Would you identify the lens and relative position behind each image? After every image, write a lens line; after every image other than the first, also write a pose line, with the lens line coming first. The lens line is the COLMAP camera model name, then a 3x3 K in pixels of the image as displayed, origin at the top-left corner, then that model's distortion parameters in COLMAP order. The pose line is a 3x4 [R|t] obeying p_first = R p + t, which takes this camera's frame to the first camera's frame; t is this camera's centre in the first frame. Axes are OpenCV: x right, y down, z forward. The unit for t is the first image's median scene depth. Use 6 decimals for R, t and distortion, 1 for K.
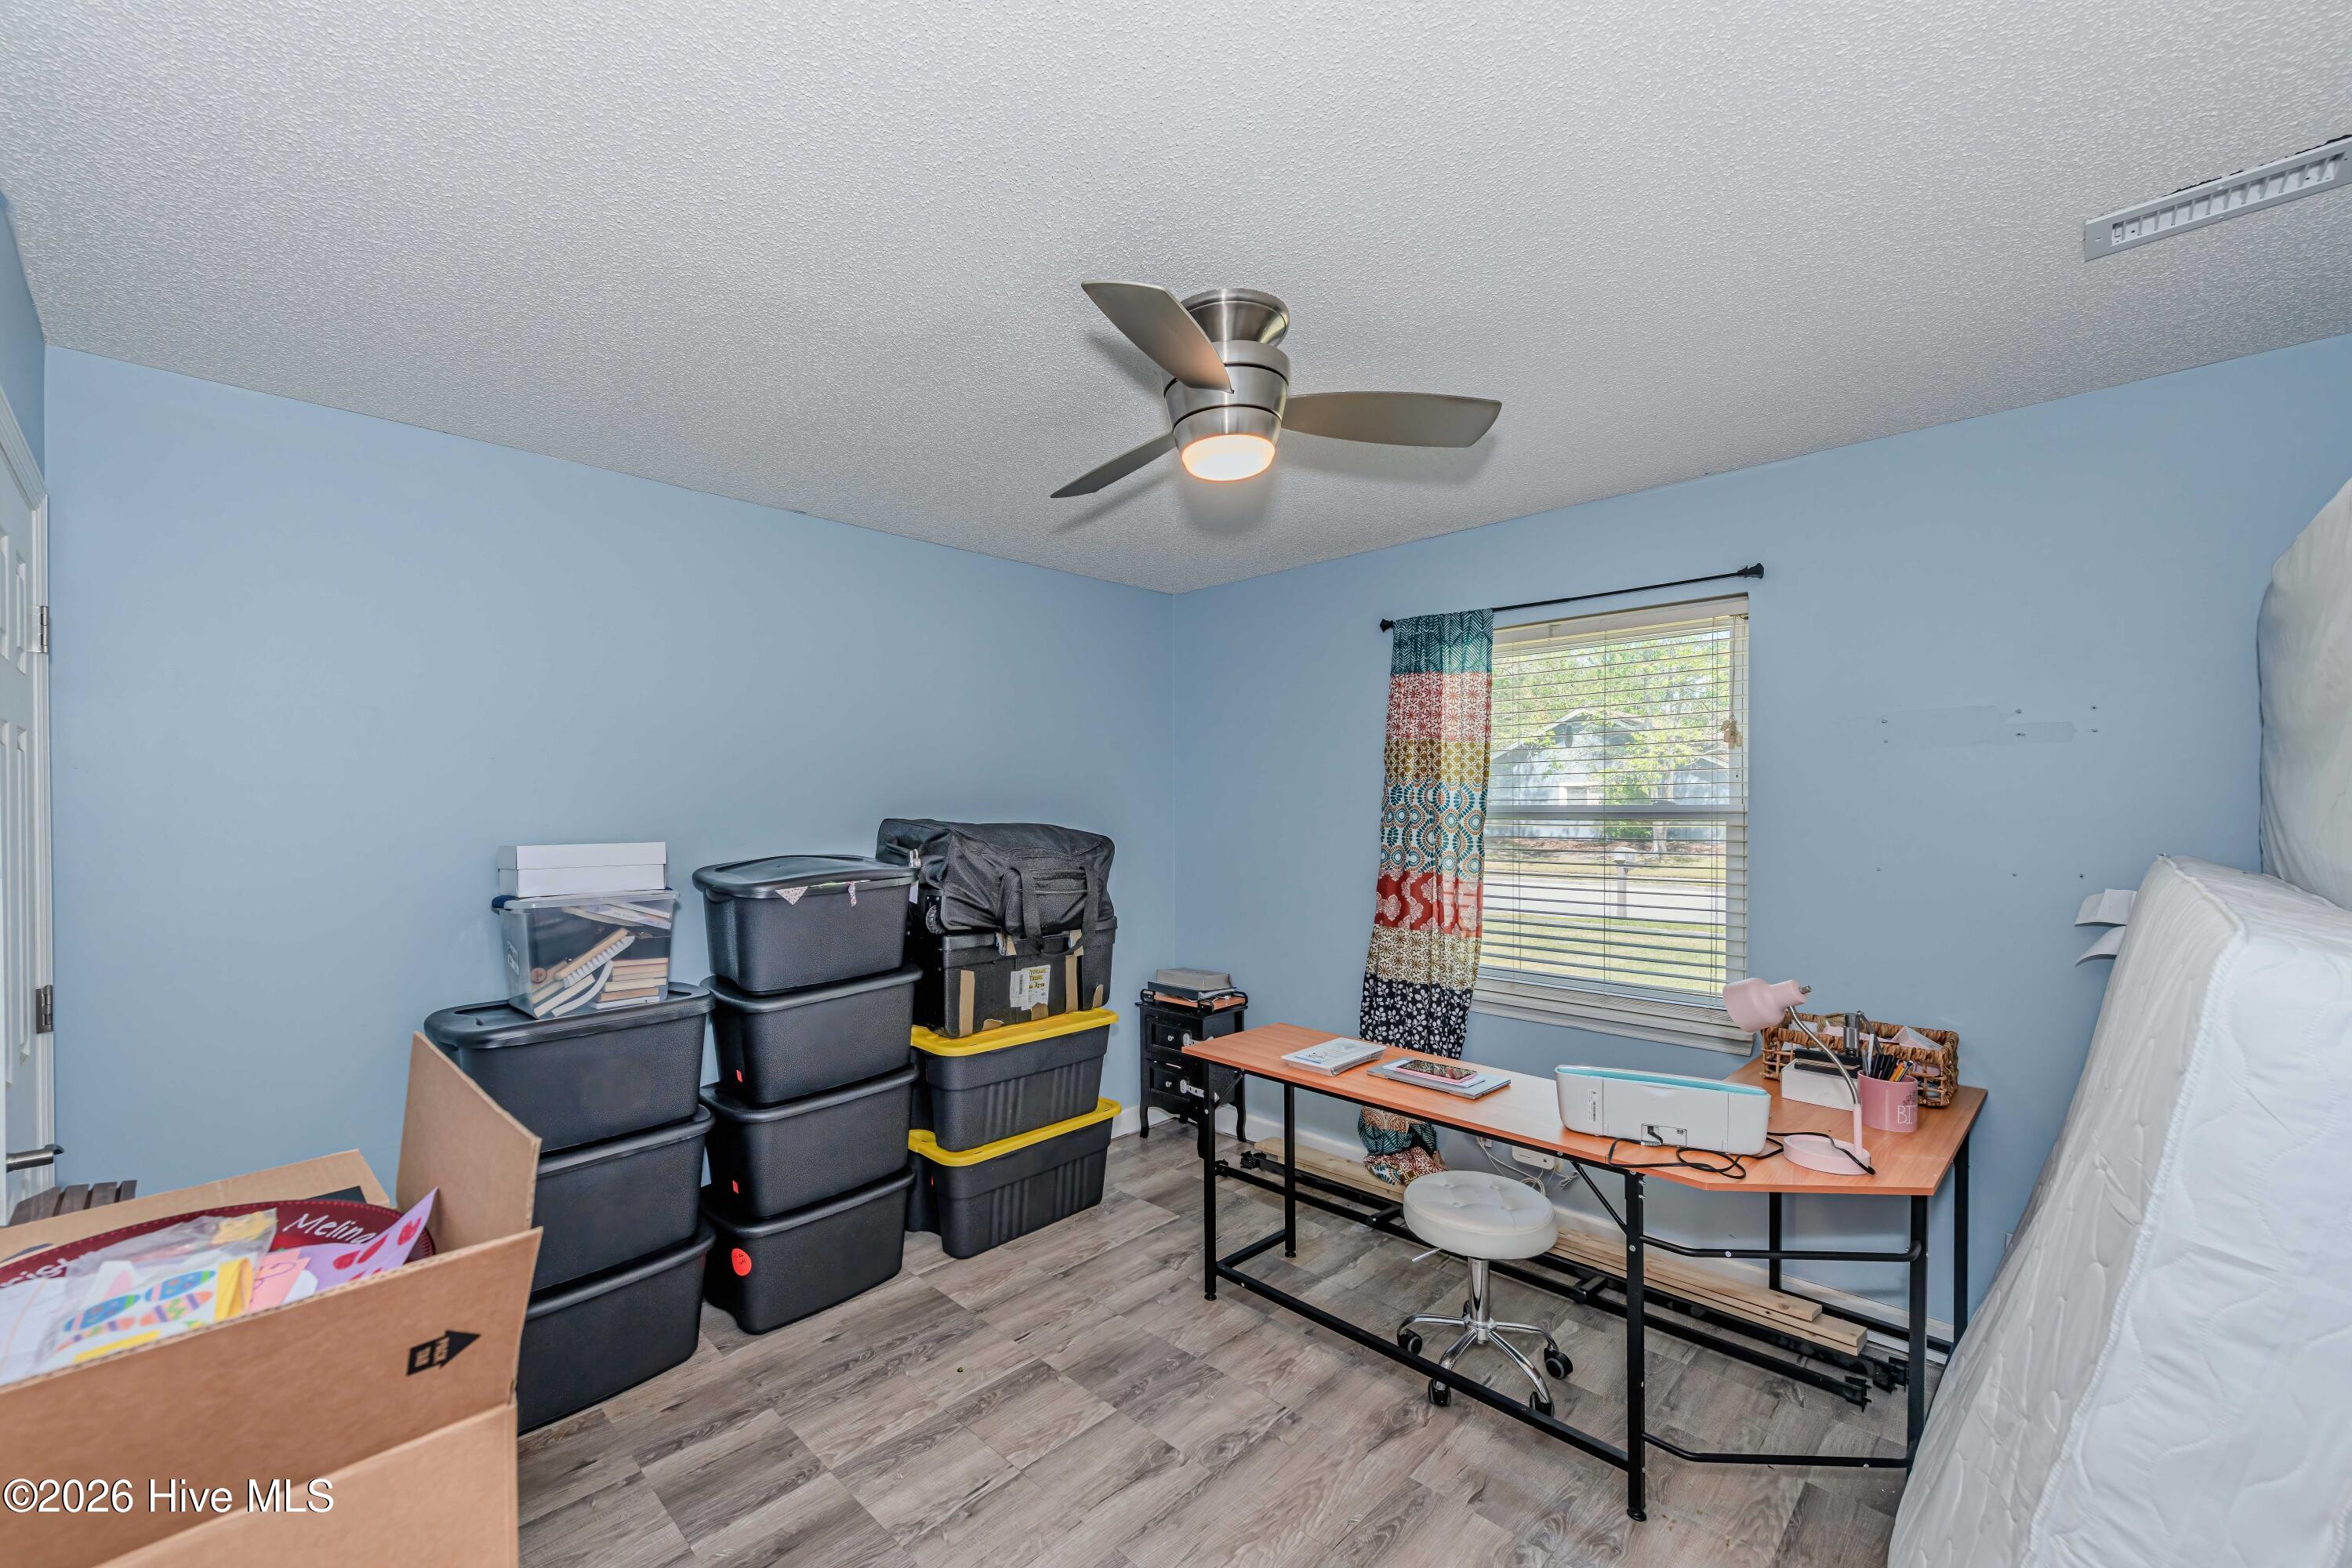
lens RADIAL K [[978.9, 0, 1166.9], [0, 978.9, 804.0], [0, 0, 1]] dist [-0.022546, -0.000078]
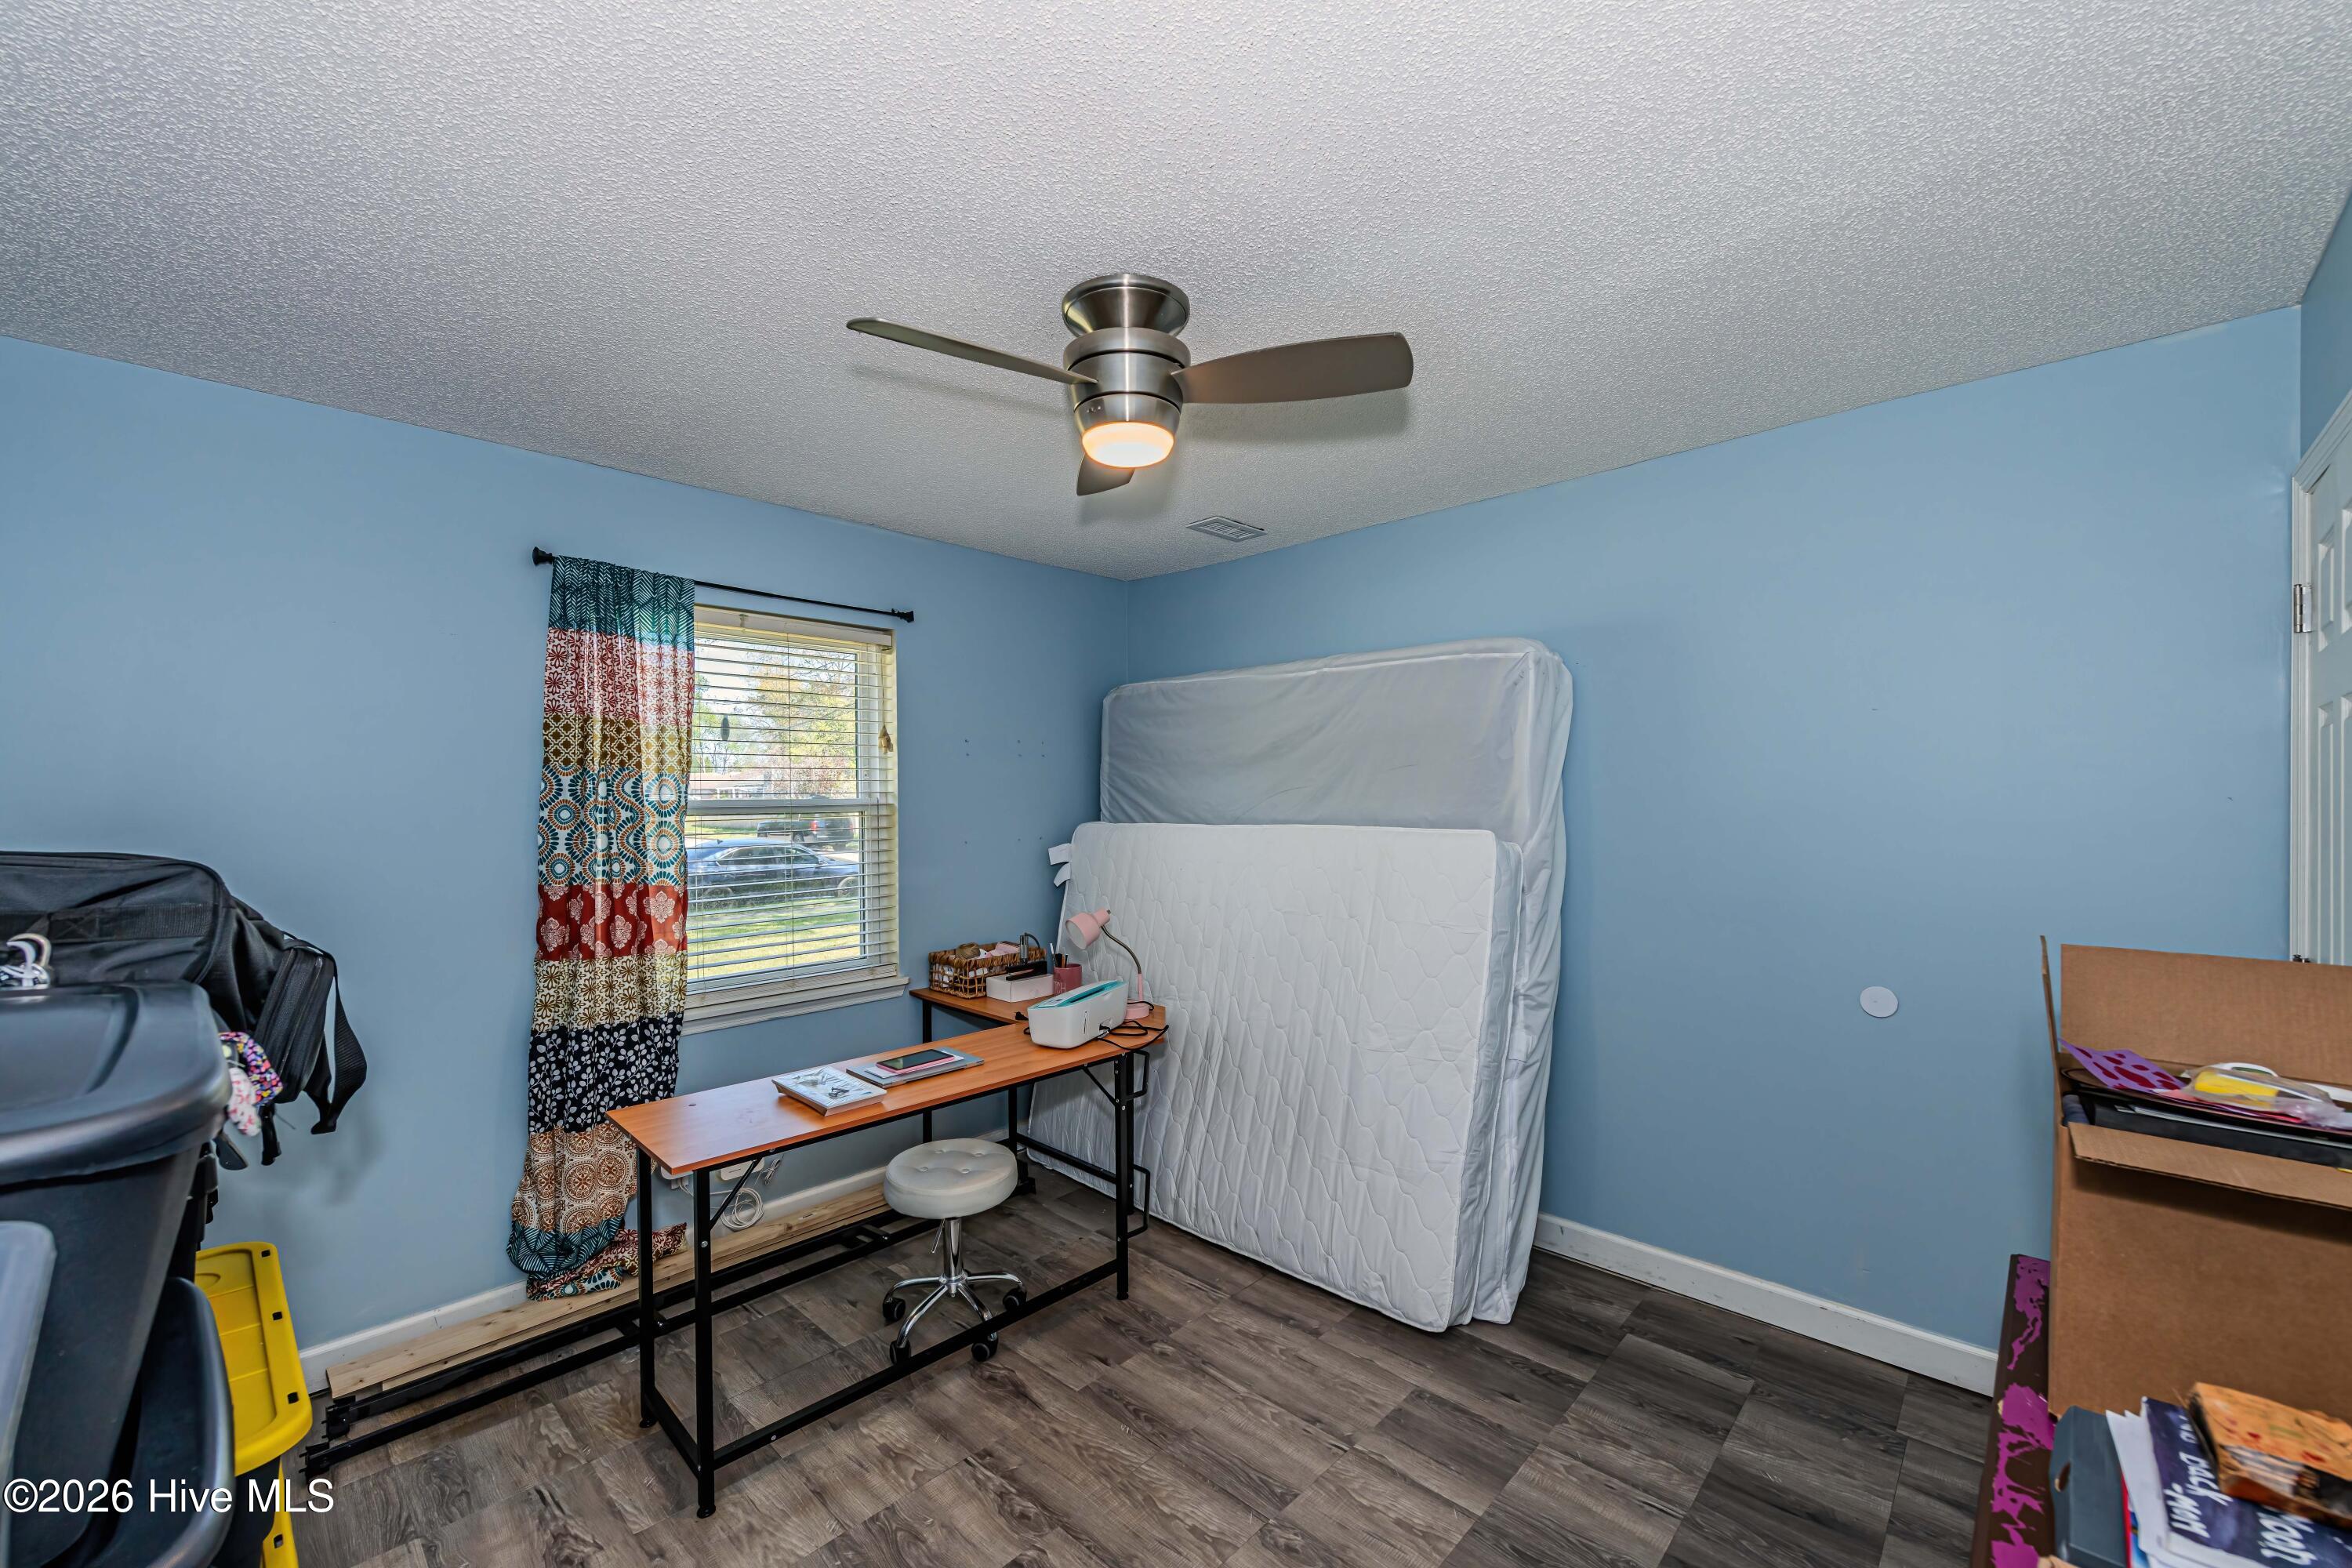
lens RADIAL K [[922.8, 0, 1176.0], [0, 922.8, 803.1], [0, 0, 1]] dist [0.007796, -0.000263]
pose [[-0.030379, 0.001300, 0.999538, -0.557241], [0.010302, 0.999946, -0.000987, 0.010139], [-0.999485, 0.010267, -0.030391, 0.613590]]
